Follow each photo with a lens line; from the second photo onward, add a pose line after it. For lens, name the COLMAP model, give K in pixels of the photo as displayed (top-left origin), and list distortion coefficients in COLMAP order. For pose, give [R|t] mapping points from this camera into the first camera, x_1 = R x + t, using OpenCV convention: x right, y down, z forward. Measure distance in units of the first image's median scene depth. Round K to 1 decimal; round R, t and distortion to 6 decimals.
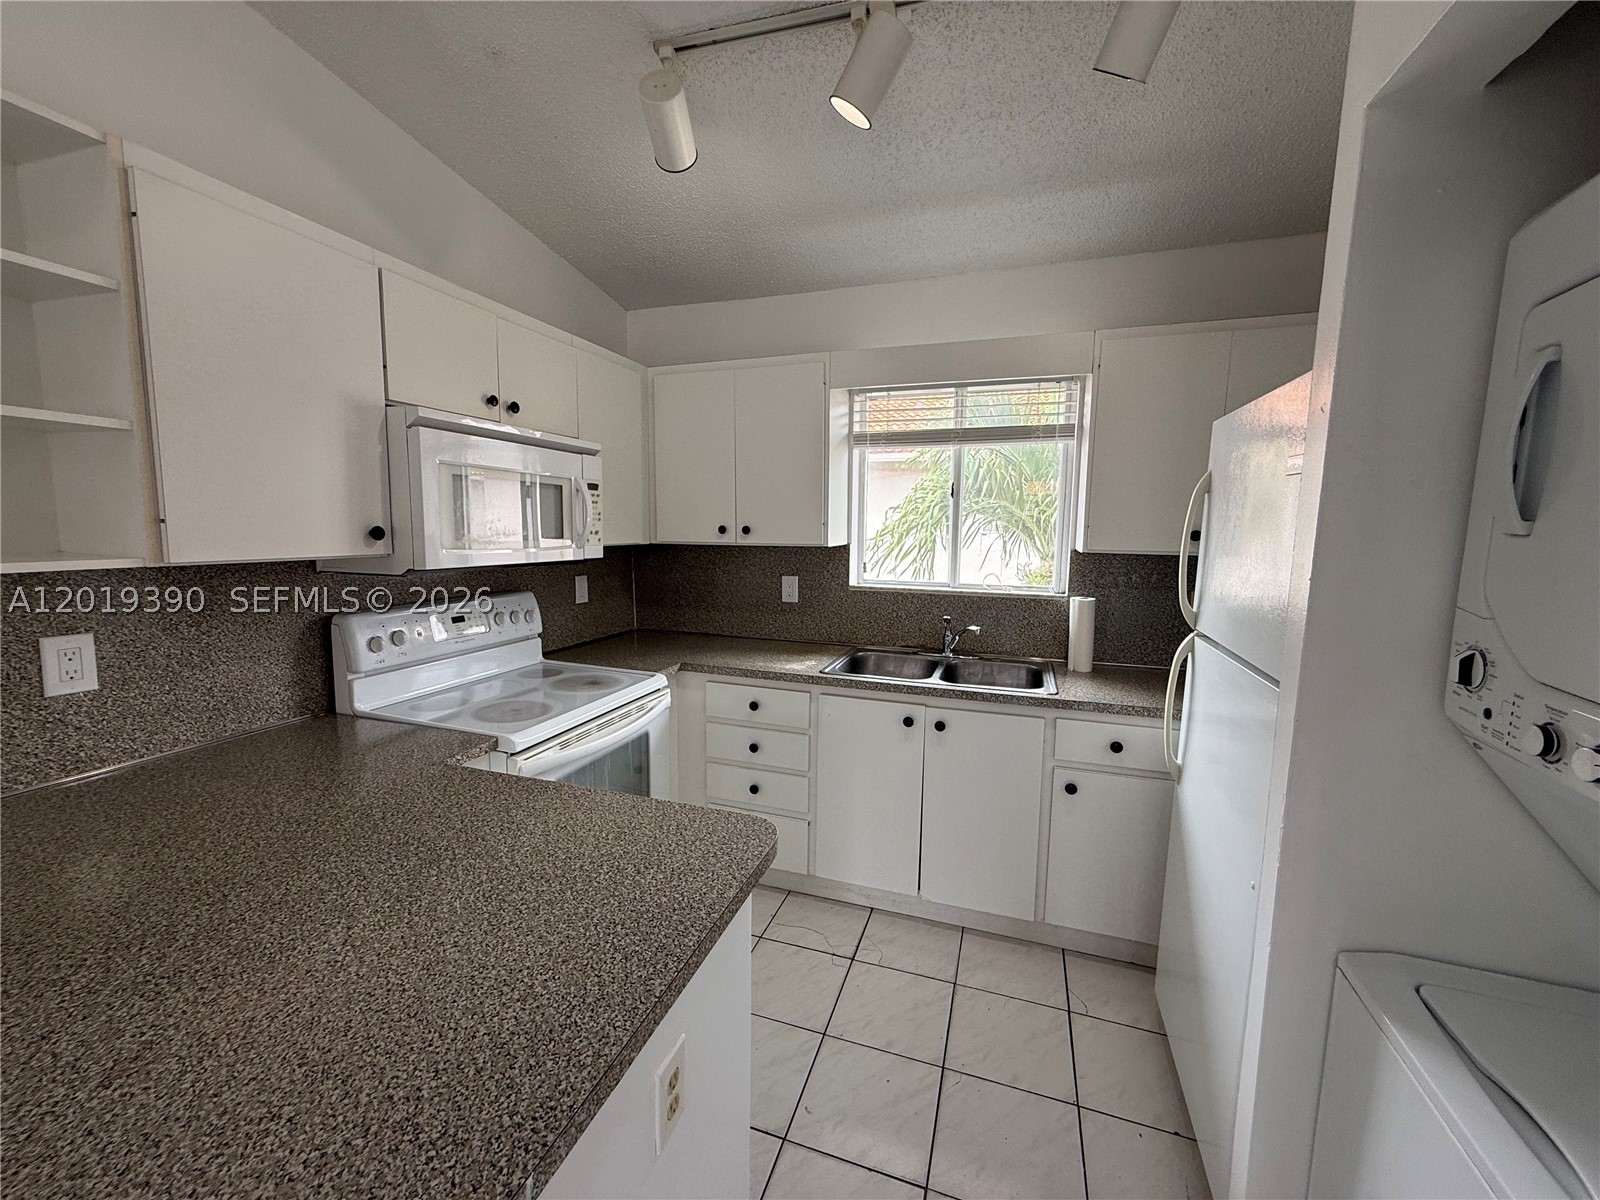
lens RADIAL K [[642.2, 0, 800.1], [0, 642.2, 601.4], [0, 0, 1]] dist [-0.000168, -0.000175]
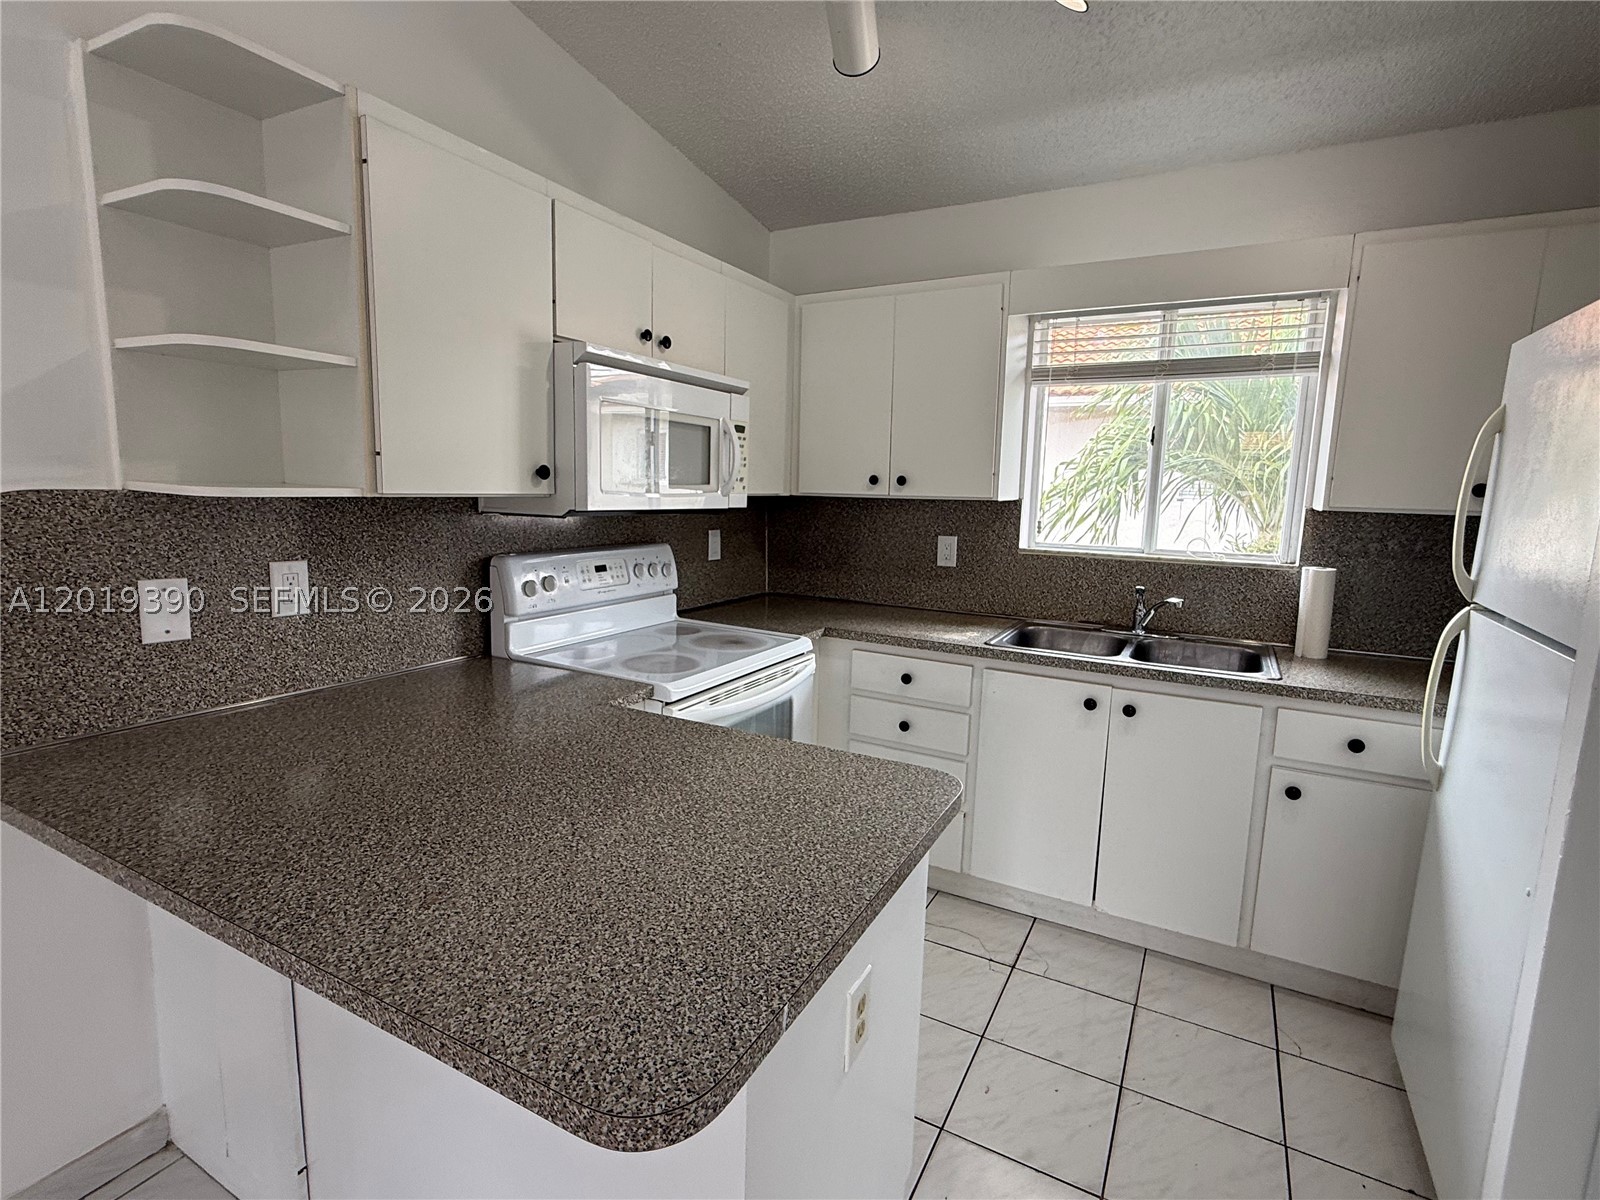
lens RADIAL K [[780.5, 0, 800.7], [0, 780.5, 603.8], [0, 0, 1]] dist [-0.001263, 0.001490]
pose [[0.985974, 0.036894, -0.162767, -0.054103], [-0.032117, 0.998975, 0.031883, 0.036680], [0.163777, -0.026208, 0.986149, -0.100318]]
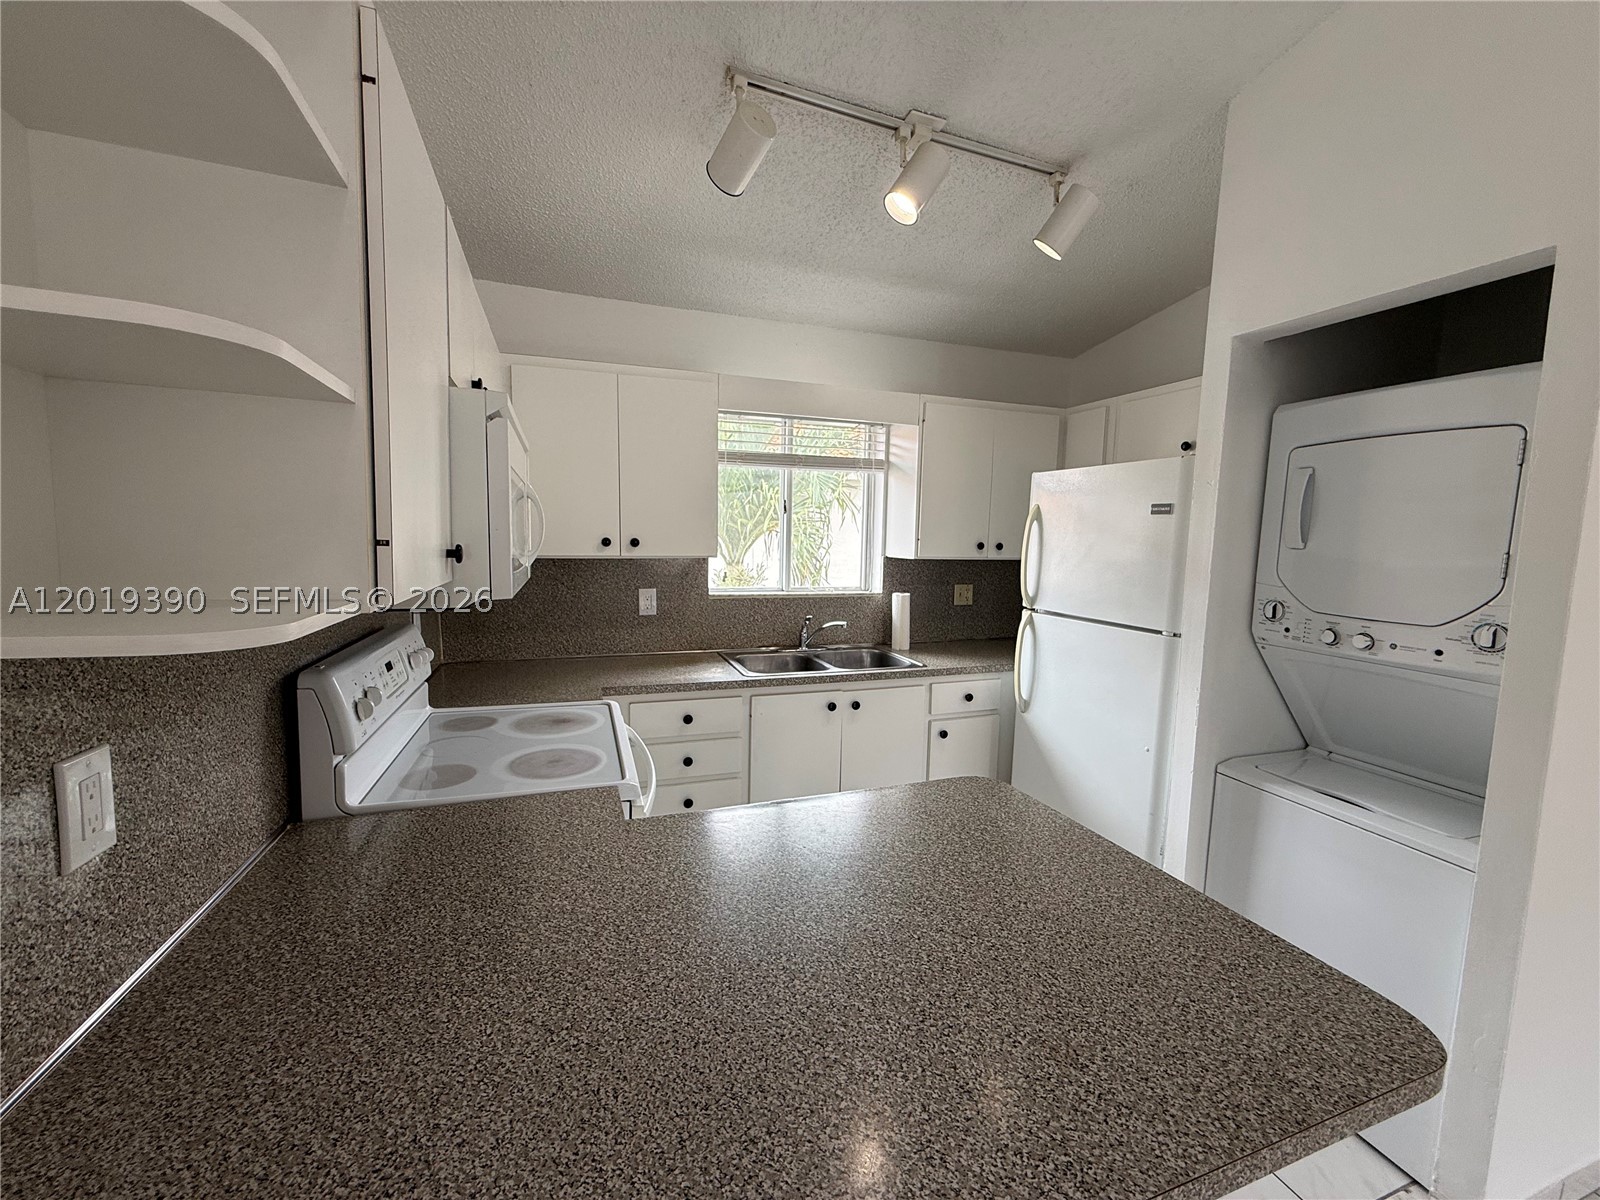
lens RADIAL K [[642.2, 0, 794.4], [0, 642.2, 601.3], [0, 0, 1]] dist [-0.000168, -0.000175]
pose [[0.782041, -0.061675, 0.620168, -0.668251], [0.067114, 0.997639, 0.014582, -0.028240], [-0.619603, 0.030218, 0.784333, 0.133775]]
